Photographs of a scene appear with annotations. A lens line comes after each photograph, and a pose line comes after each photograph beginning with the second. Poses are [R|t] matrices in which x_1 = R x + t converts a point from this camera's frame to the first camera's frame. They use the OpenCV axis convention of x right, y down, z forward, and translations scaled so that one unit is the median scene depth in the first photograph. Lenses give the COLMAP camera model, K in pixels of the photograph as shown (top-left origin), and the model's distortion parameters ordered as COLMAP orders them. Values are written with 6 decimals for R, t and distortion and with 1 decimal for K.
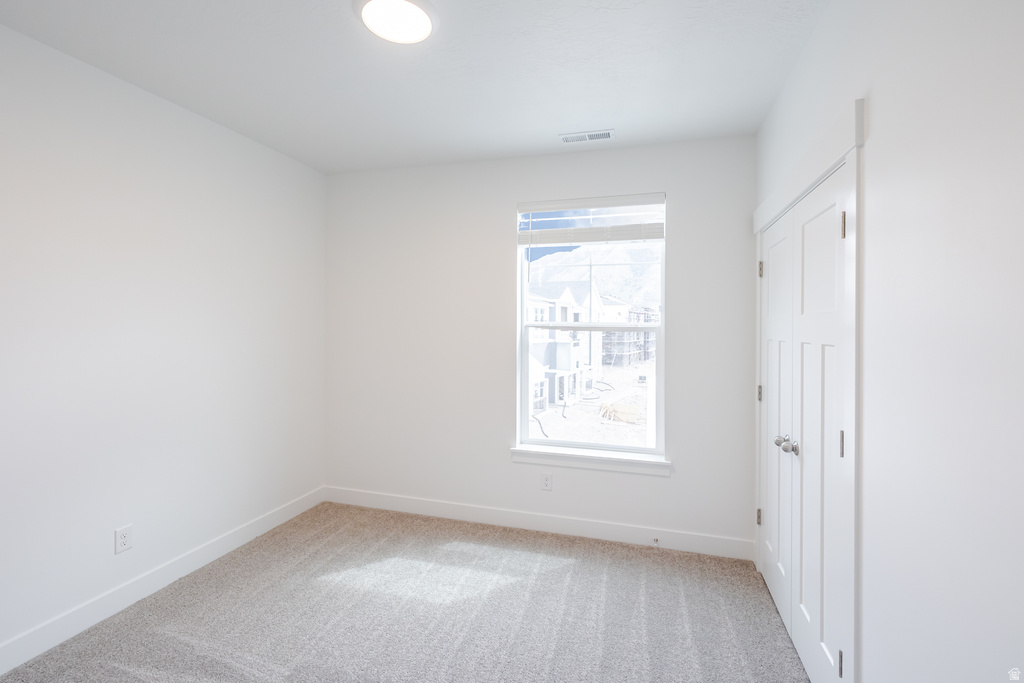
lens RADIAL K [[437.1, 0, 507.8], [0, 437.1, 336.5], [0, 0, 1]] dist [-0.000938, 0.000626]
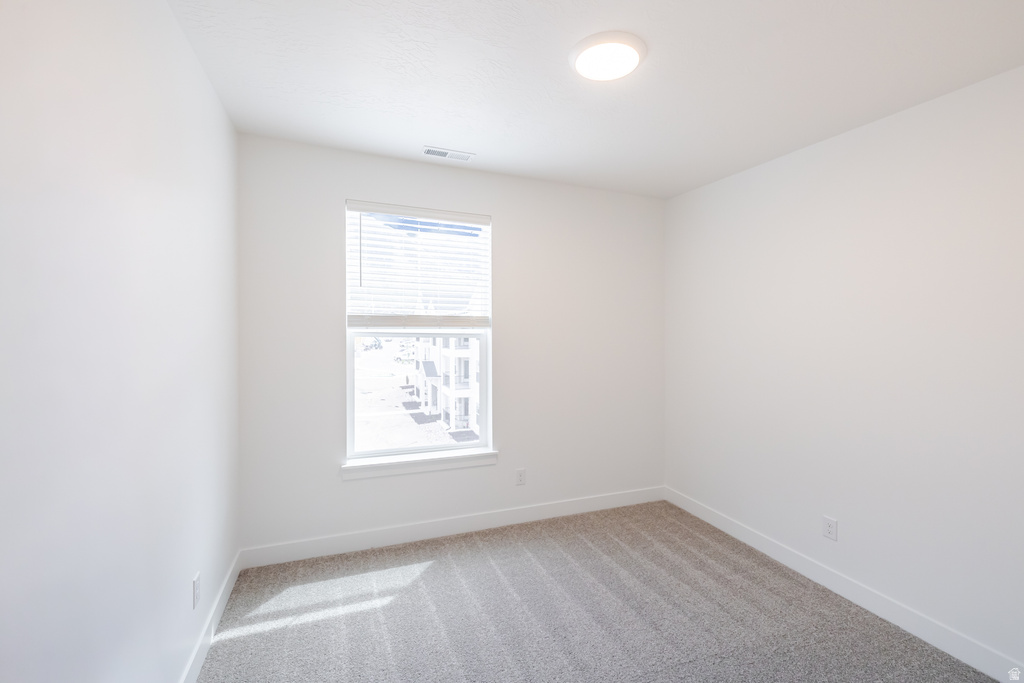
lens RADIAL K [[437.1, 0, 504.7], [0, 437.1, 334.3], [0, 0, 1]] dist [-0.000938, 0.000626]
pose [[0.782398, 0.004781, 0.622760, -0.325286], [0.002359, 0.999941, -0.010640, -0.009048], [-0.622774, 0.009794, 0.782340, 0.080811]]
